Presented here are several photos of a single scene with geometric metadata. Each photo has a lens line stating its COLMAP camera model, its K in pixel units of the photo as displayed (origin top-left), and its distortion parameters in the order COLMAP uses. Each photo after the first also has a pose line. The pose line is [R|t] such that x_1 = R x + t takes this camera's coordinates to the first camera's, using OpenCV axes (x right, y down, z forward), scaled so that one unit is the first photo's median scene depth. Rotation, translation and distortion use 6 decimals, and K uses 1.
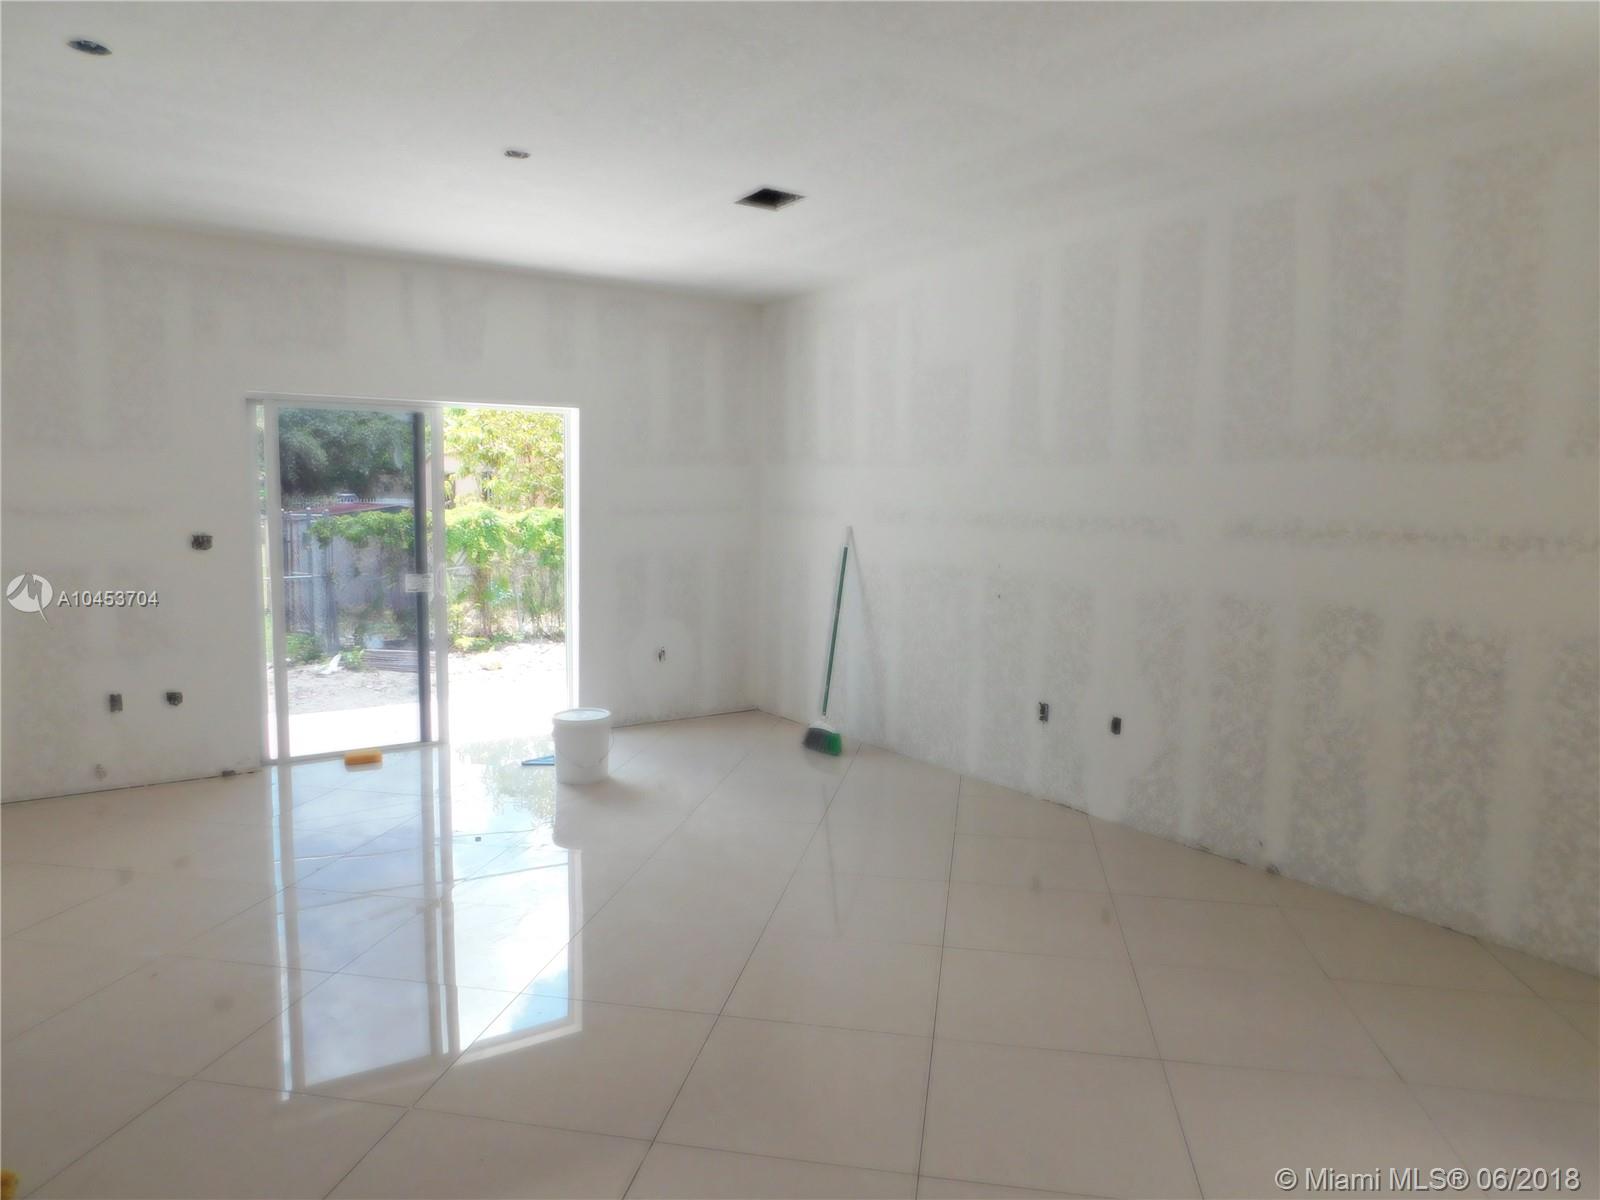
lens RADIAL K [[1064.7, 0, 805.3], [0, 1064.7, 598.3], [0, 0, 1]] dist [-0.089181, 0.060138]
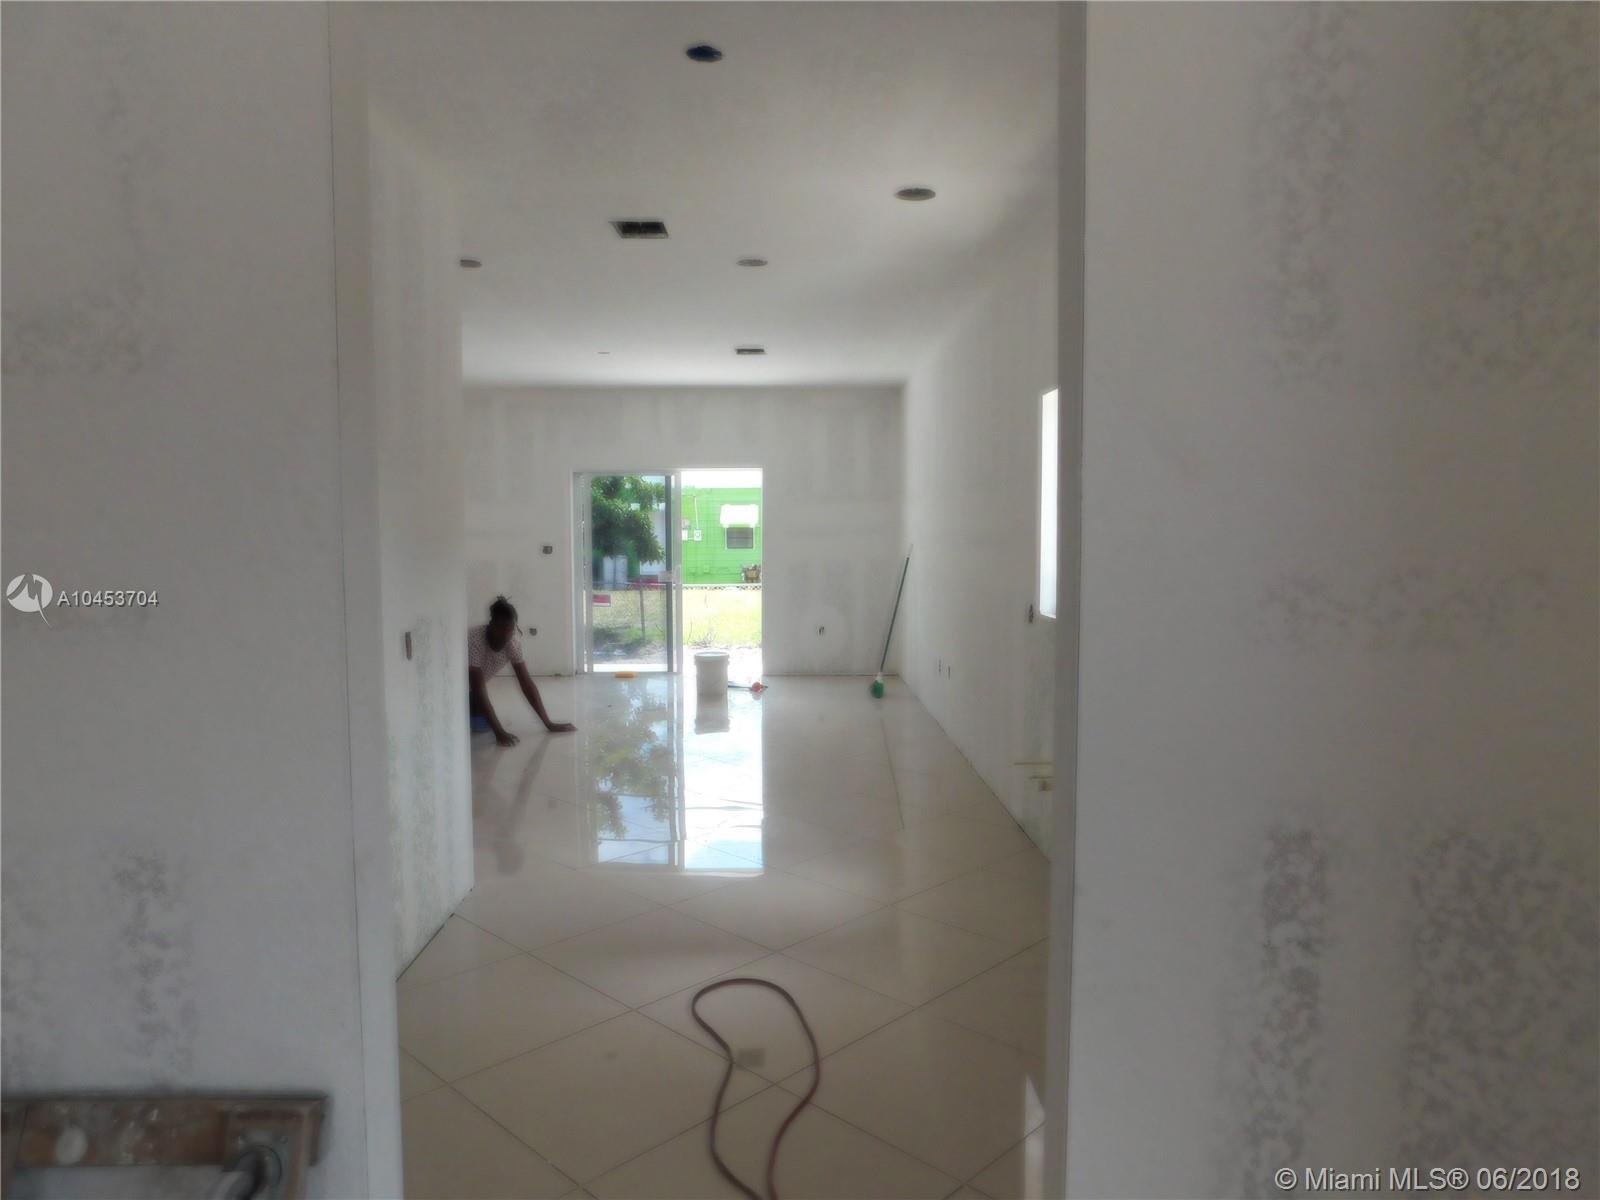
lens RADIAL K [[1064.7, 0, 805.8], [0, 1064.7, 597.4], [0, 0, 1]] dist [-0.075560, 0.055182]
pose [[0.815053, 0.022521, -0.578949, 0.936415], [-0.042656, 0.998865, -0.021196, 0.054168], [0.577814, 0.041971, 0.815088, -0.302719]]
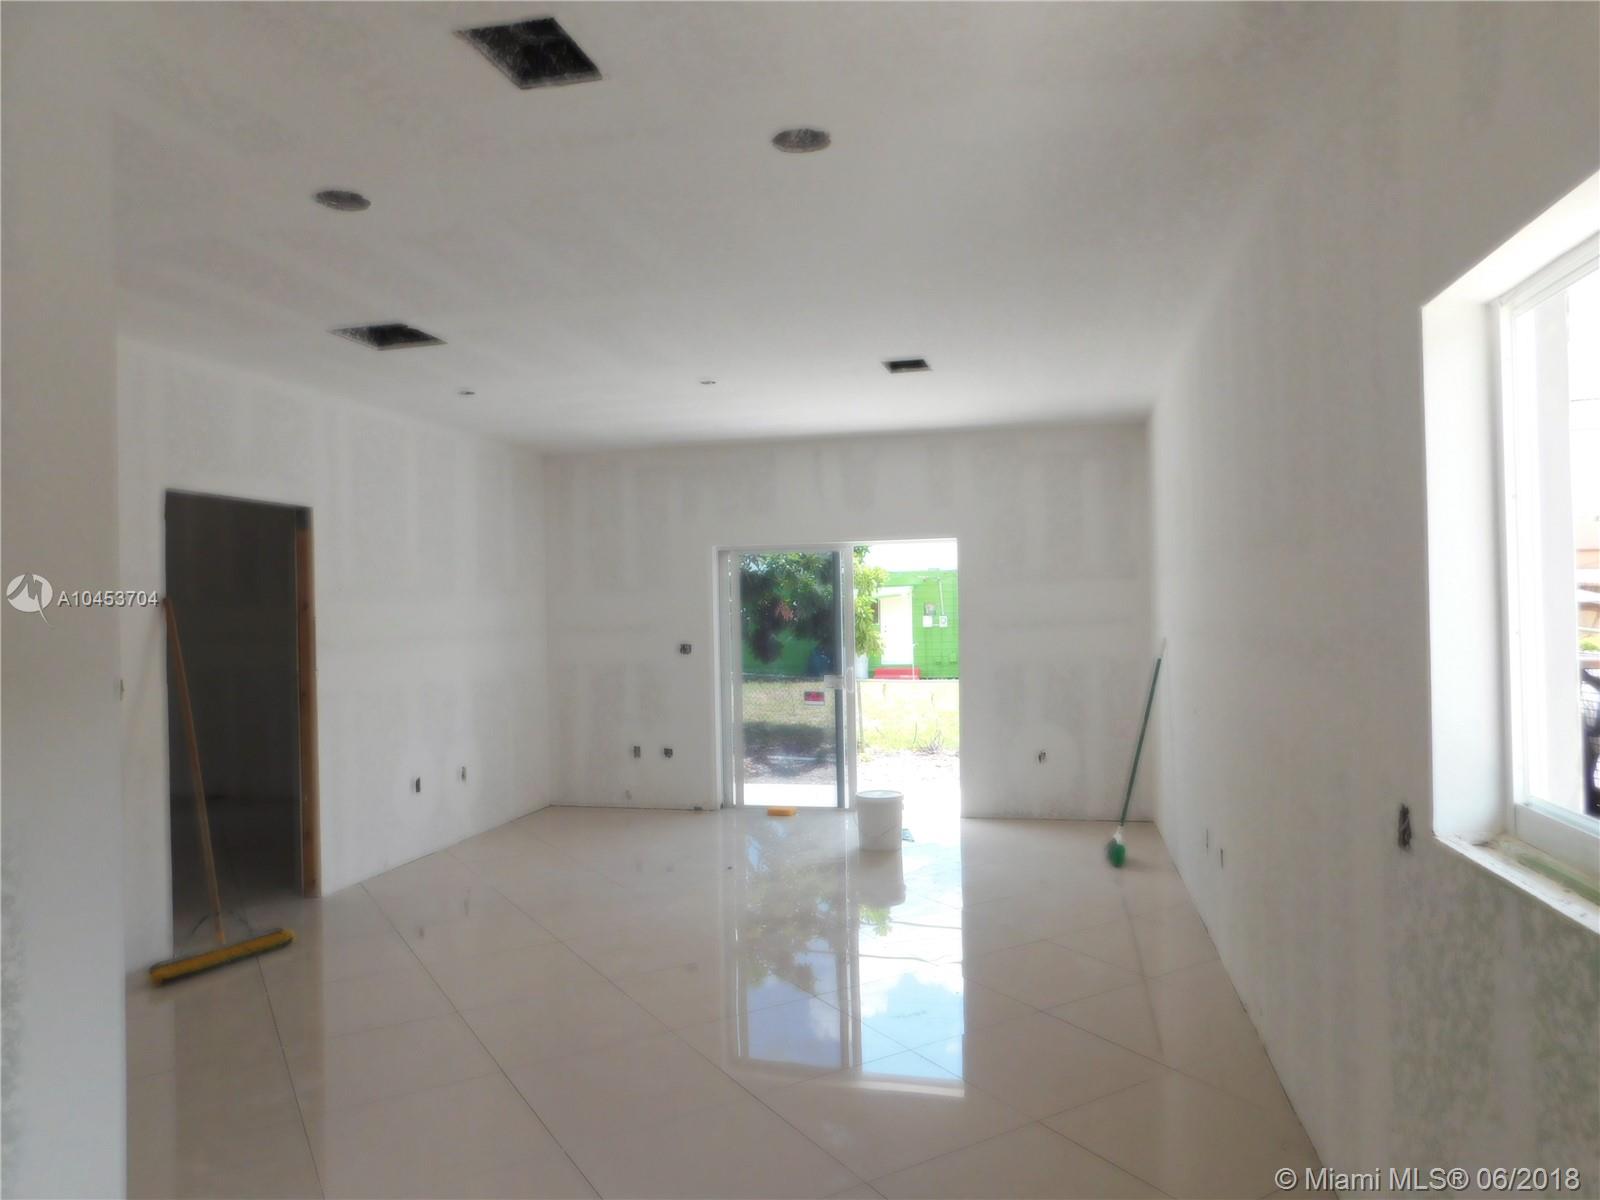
lens RADIAL K [[1064.9, 0, 805.1], [0, 1064.9, 595.2], [0, 0, 1]] dist [-0.066549, 0.055581]
pose [[0.644186, -0.038463, -0.763901, 0.713518], [-0.047658, 0.994776, -0.090277, -0.001110], [0.763382, 0.094561, 0.638988, 0.147945]]
